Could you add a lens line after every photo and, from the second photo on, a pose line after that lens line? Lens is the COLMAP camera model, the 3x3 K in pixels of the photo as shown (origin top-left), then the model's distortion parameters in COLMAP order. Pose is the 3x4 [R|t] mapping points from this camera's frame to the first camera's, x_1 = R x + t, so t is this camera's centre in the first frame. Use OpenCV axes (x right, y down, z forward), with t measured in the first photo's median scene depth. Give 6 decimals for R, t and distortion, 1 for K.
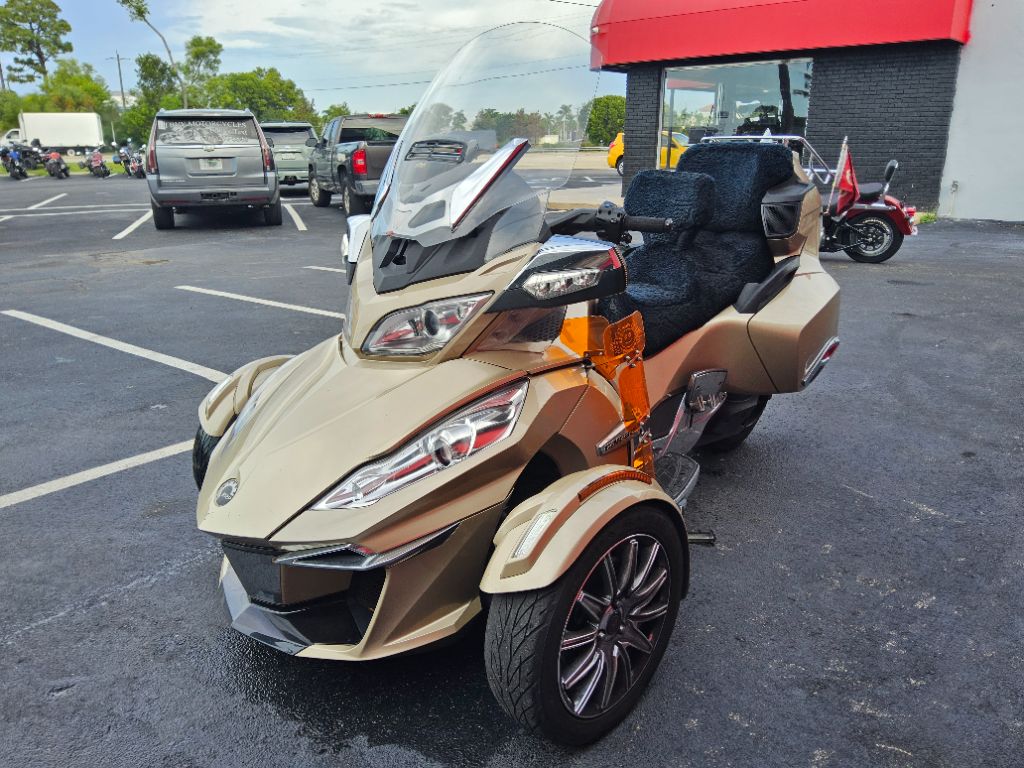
lens RADIAL K [[816.9, 0, 473.2], [0, 816.9, 378.9], [0, 0, 1]] dist [-0.011628, -0.015671]
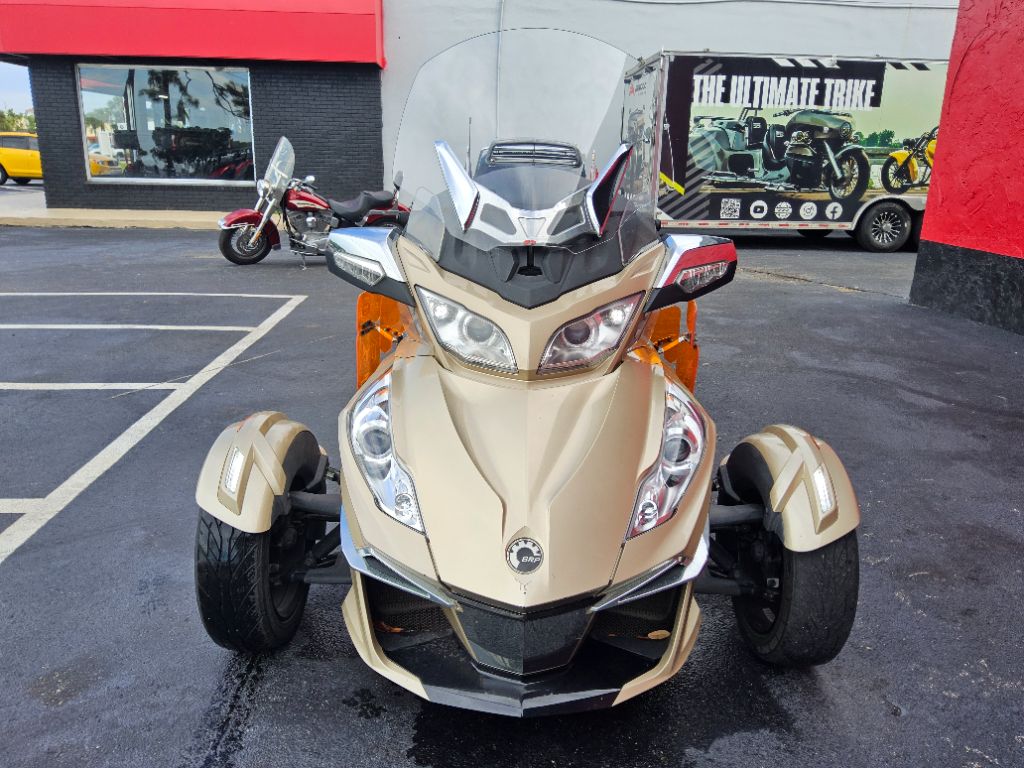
lens RADIAL K [[816.9, 0, 473.2], [0, 816.9, 378.9], [0, 0, 1]] dist [-0.011628, -0.015671]
pose [[0.713208, -0.162195, 0.681929, -0.177207], [0.167185, 0.984145, 0.059223, -0.019926], [-0.680722, 0.071770, 0.729017, 0.081830]]
